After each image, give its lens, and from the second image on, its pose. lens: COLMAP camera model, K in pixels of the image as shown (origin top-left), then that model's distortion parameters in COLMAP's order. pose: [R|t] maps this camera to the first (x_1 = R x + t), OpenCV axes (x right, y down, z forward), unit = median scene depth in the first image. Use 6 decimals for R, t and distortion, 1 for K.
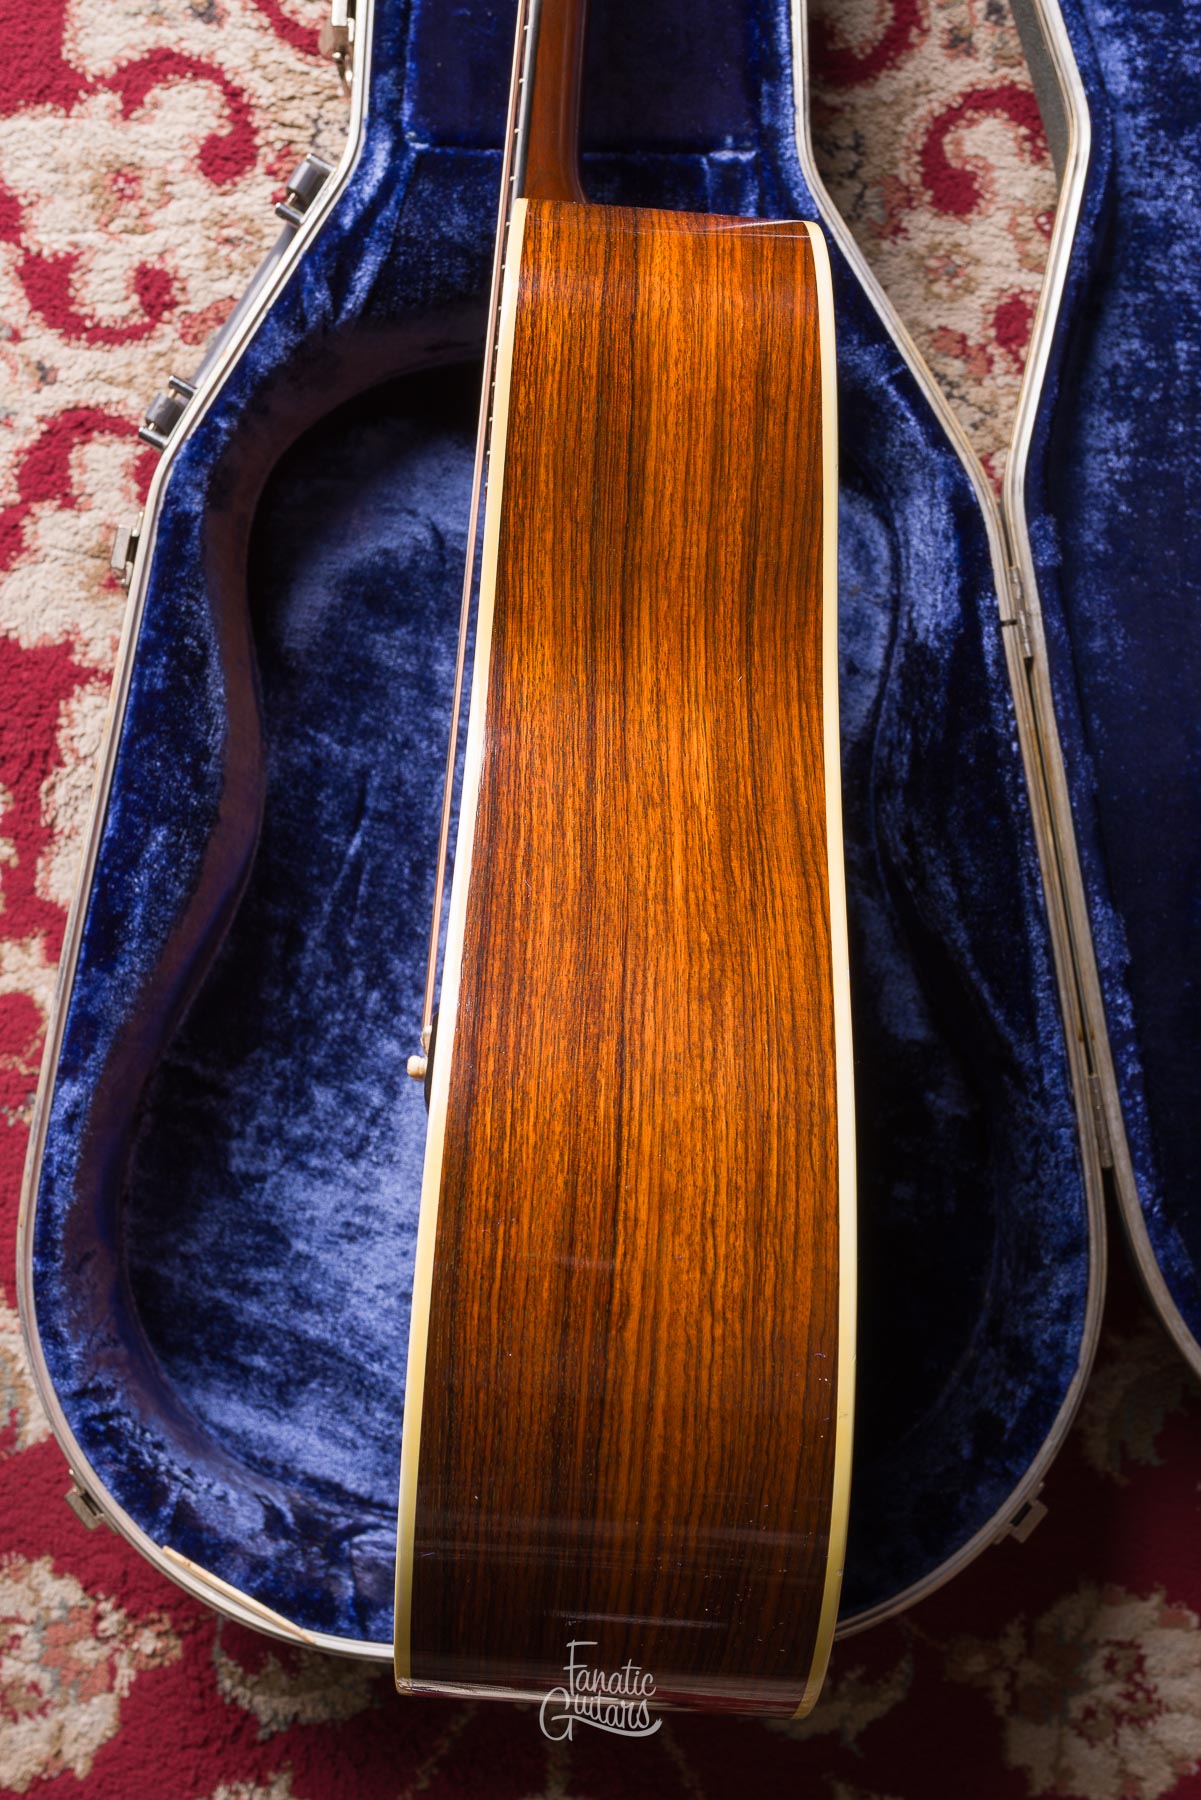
lens RADIAL K [[2091.5, 0, 605.9], [0, 2091.5, 920.8], [0, 0, 1]] dist [0.006294, -0.007190]
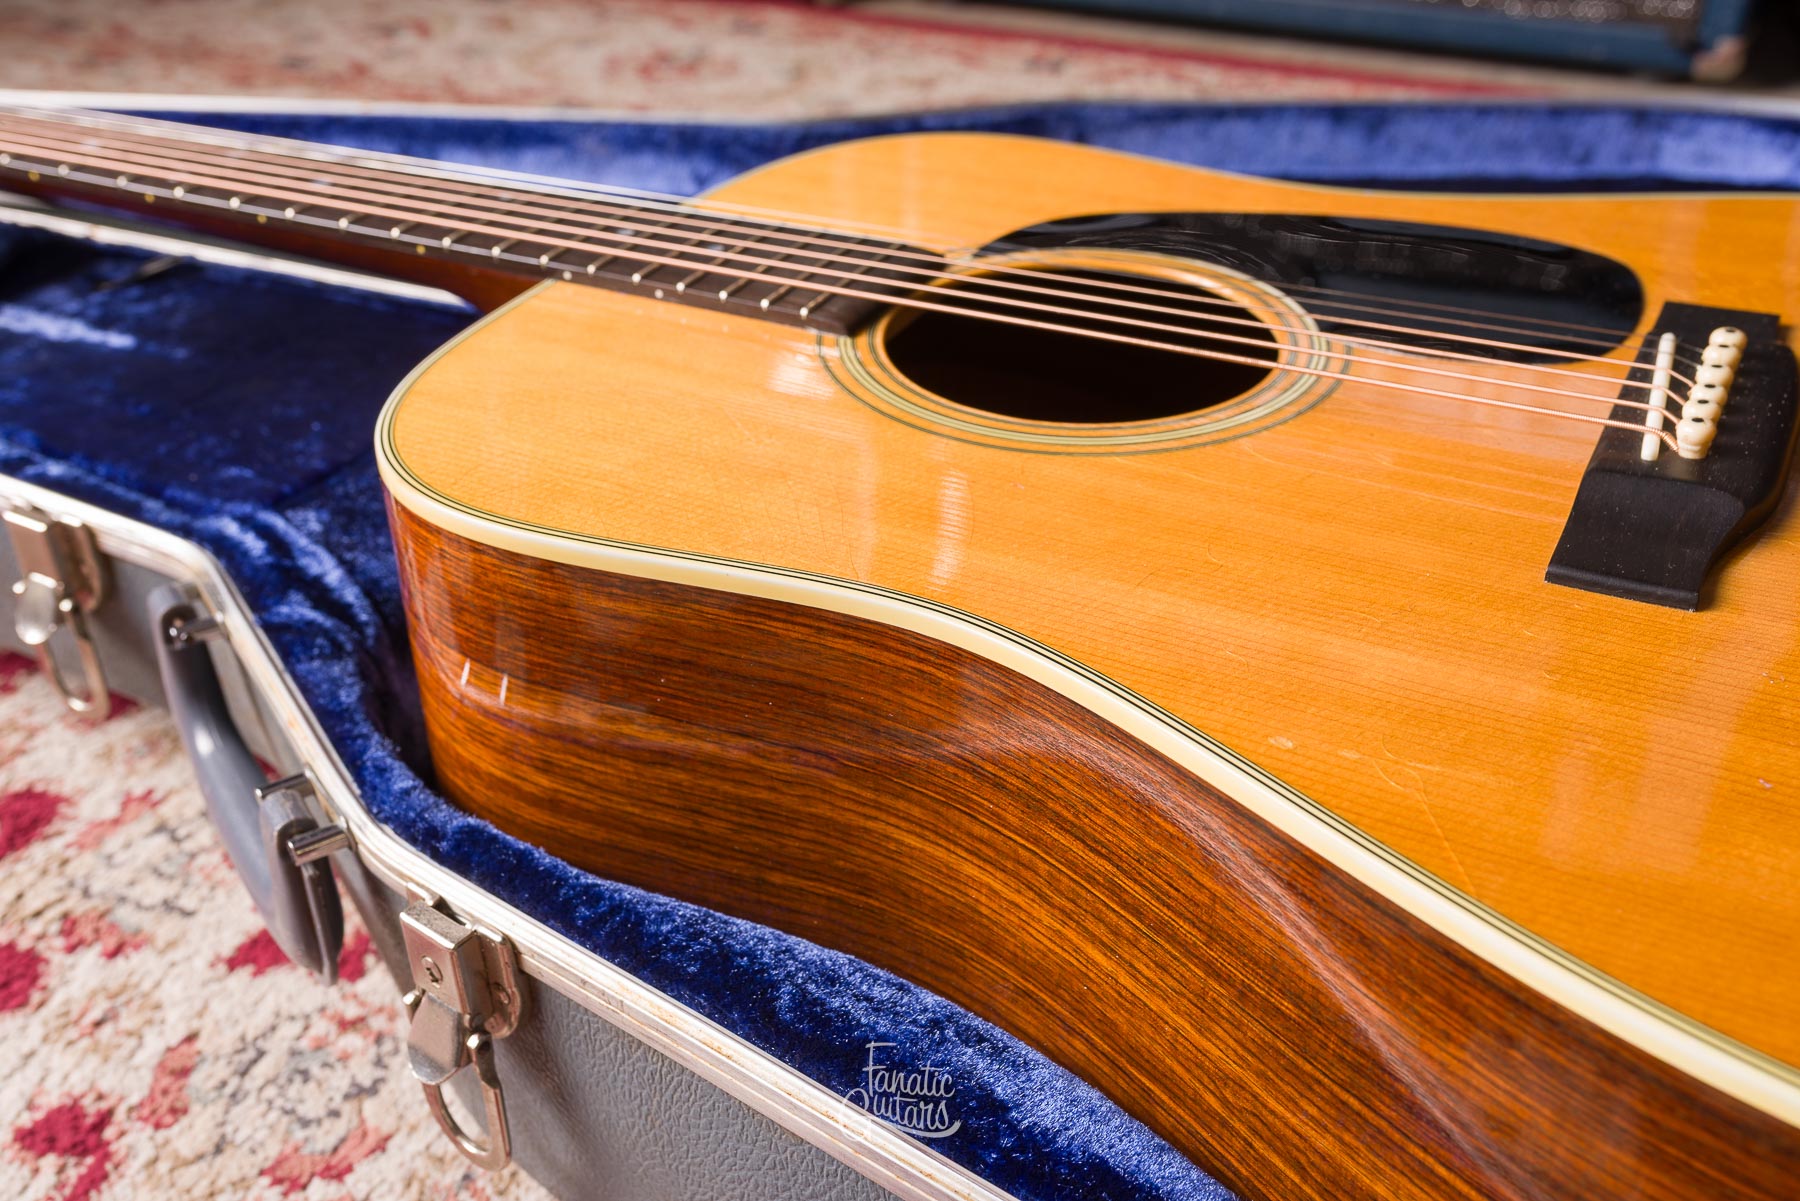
lens RADIAL K [[1791.4, 0, 900.7], [0, 1791.4, 600.3], [0, 0, 1]] dist [0.002459, 0.002017]
pose [[0.446329, -0.504678, 0.738980, -0.408842], [0.894809, 0.242100, -0.375107, 0.064213], [0.010401, 0.828666, 0.559646, 0.594215]]
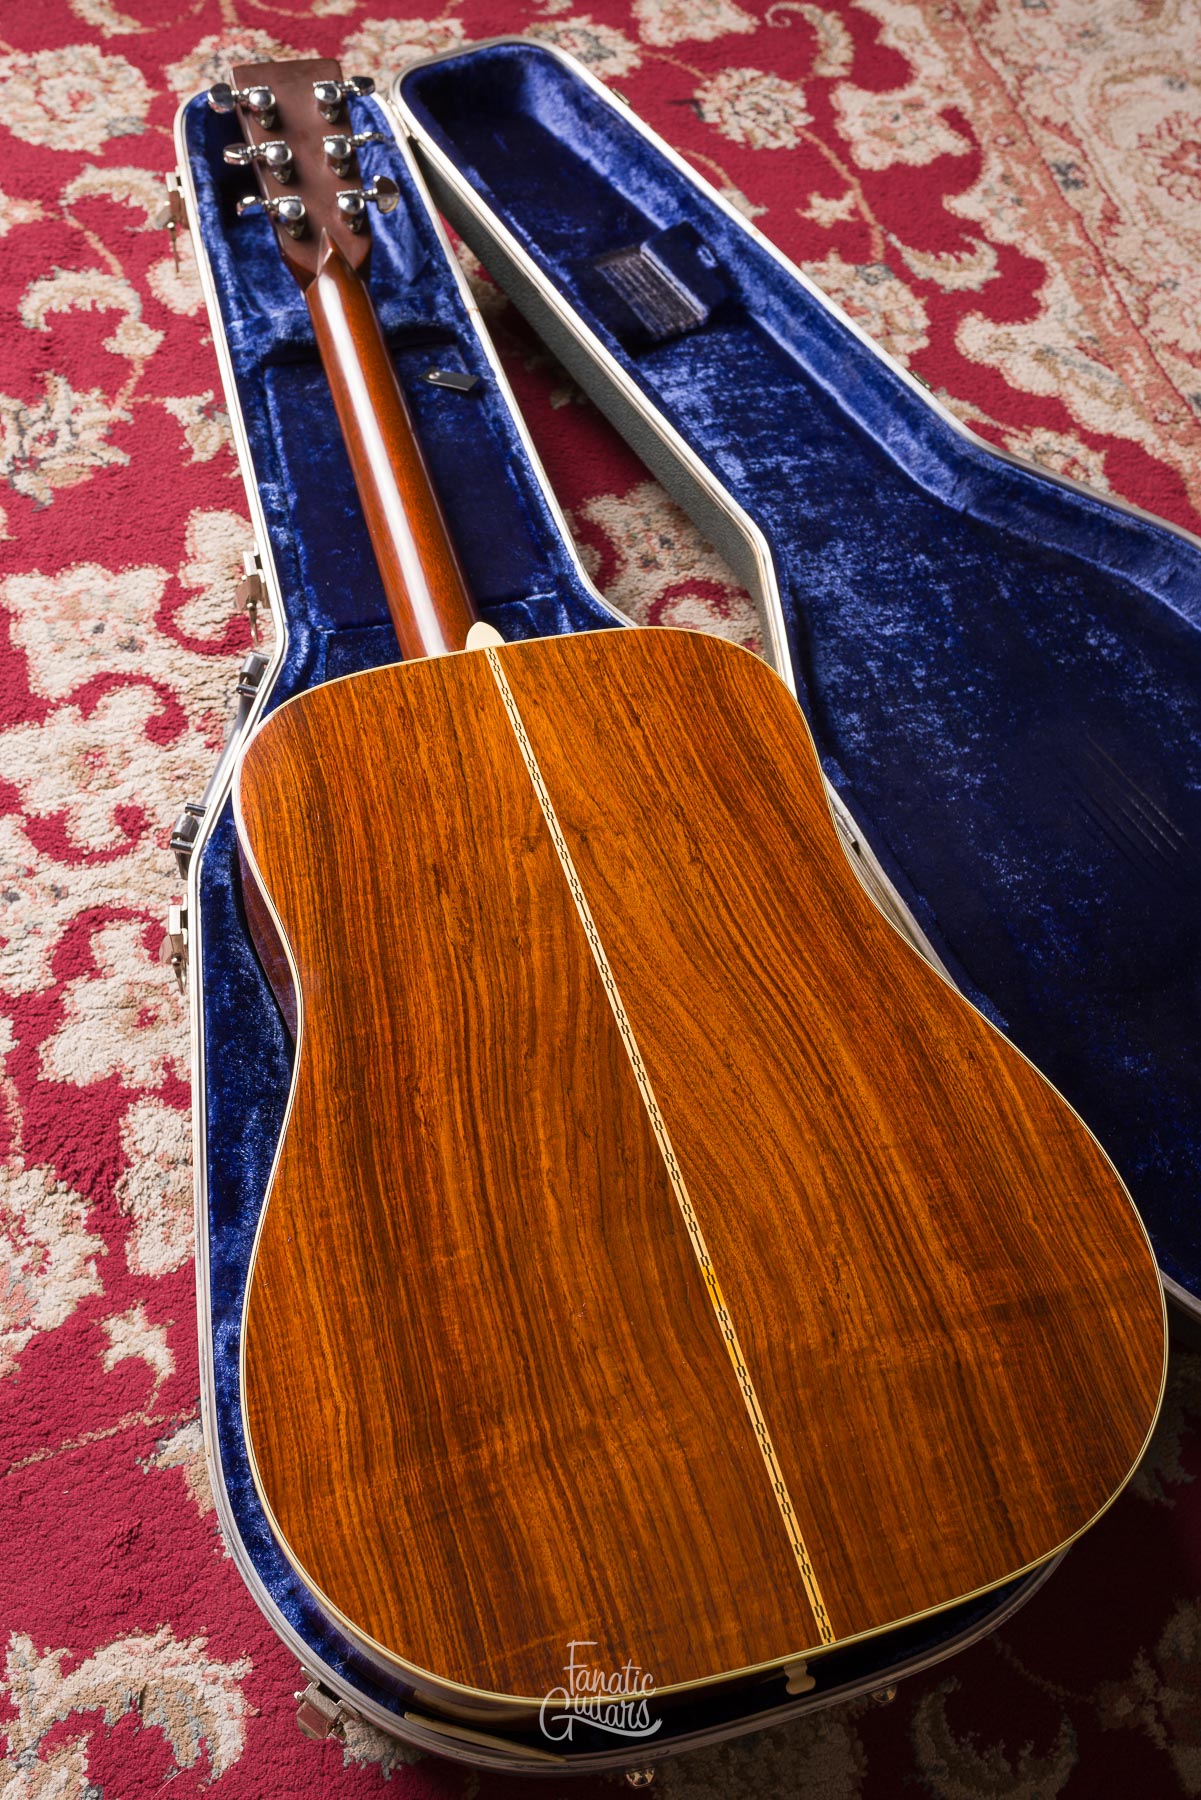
lens RADIAL K [[1845.3, 0, 600.5], [0, 1845.3, 902.9], [0, 0, 1]] dist [0.004798, -0.003197]
pose [[0.951160, -0.228535, 0.207523, -0.187757], [0.297821, 0.856228, -0.422110, 0.321651], [-0.081220, 0.463298, 0.882473, -0.024941]]
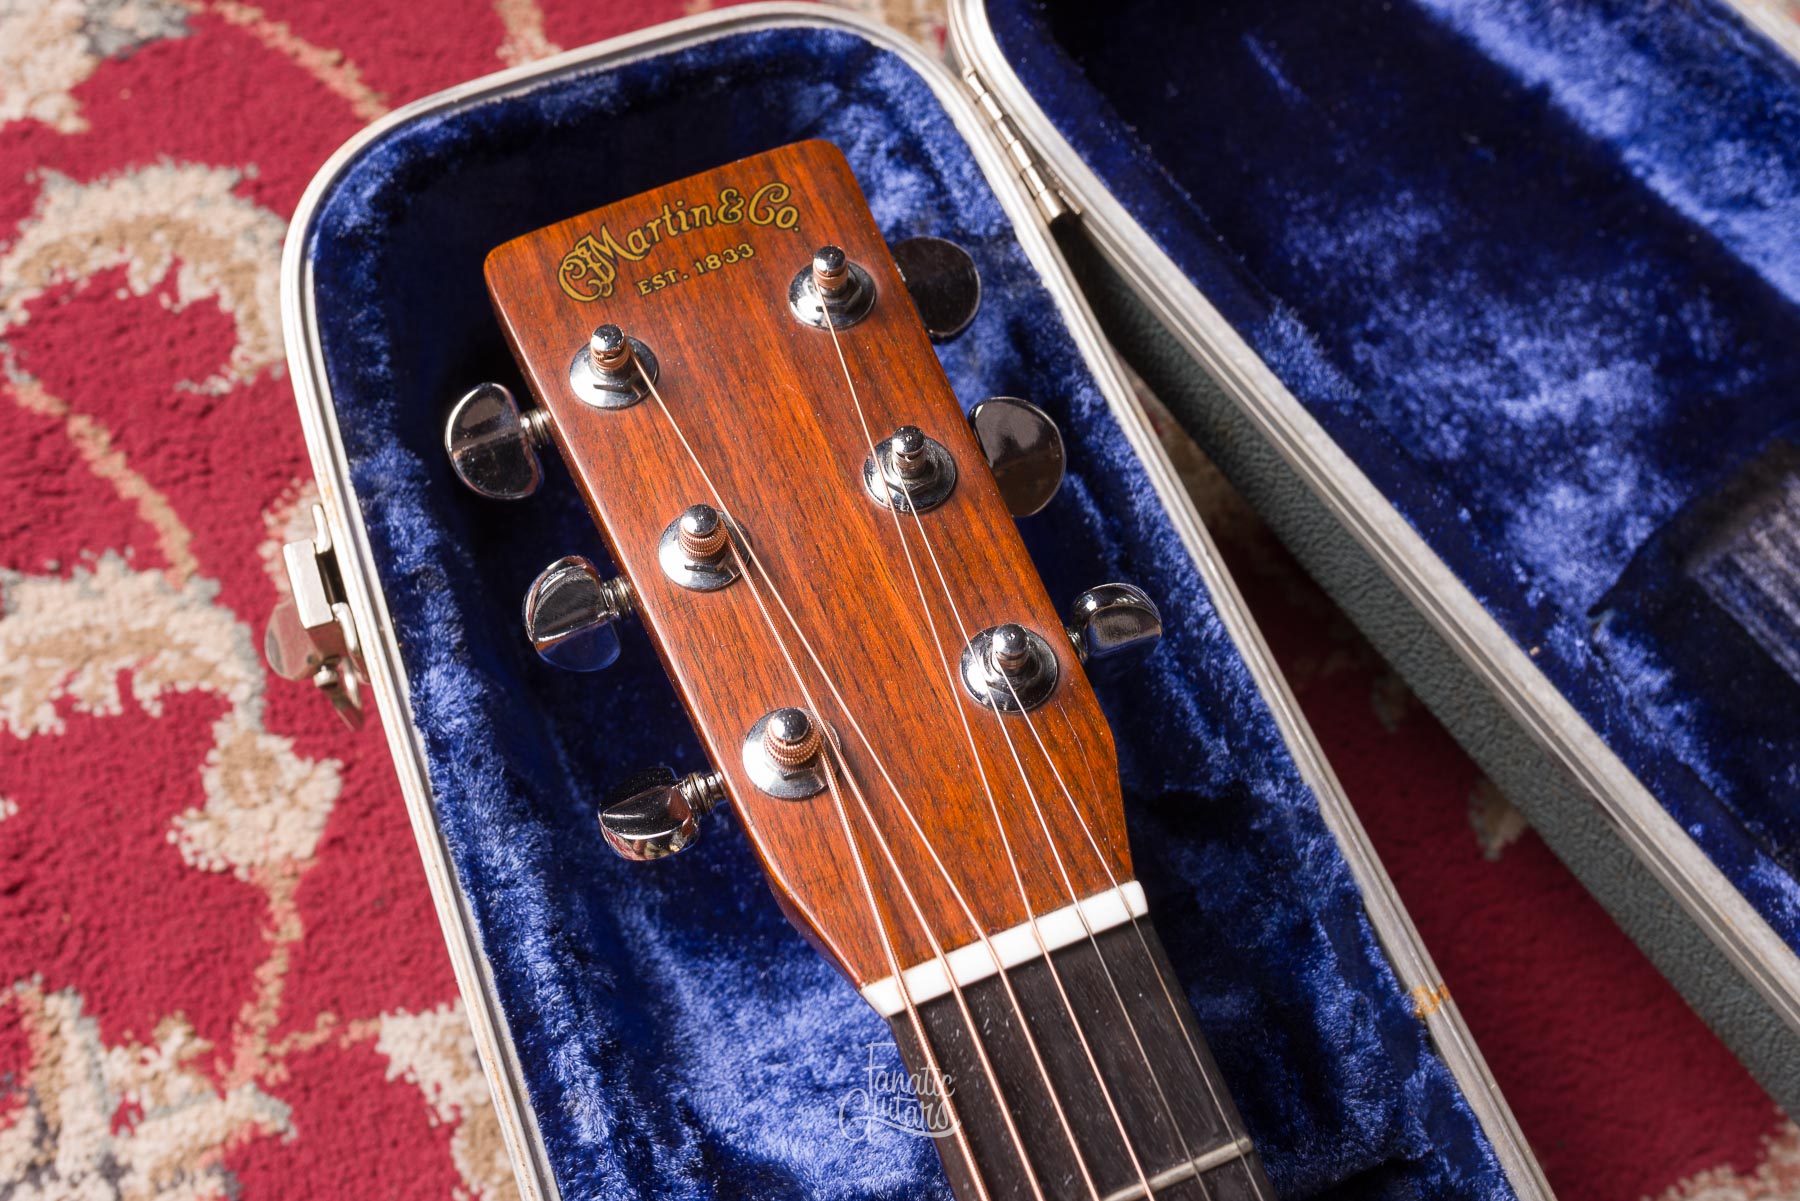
lens RADIAL K [[2030.1, 0, 792.9], [0, 2030.1, 515.6], [0, 0, 1]] dist [0.006237, -0.010246]
pose [[0.925581, -0.360780, 0.114618, -0.044930], [0.378444, 0.889036, -0.257673, -0.589873], [-0.008936, 0.281873, 0.959410, 0.495456]]
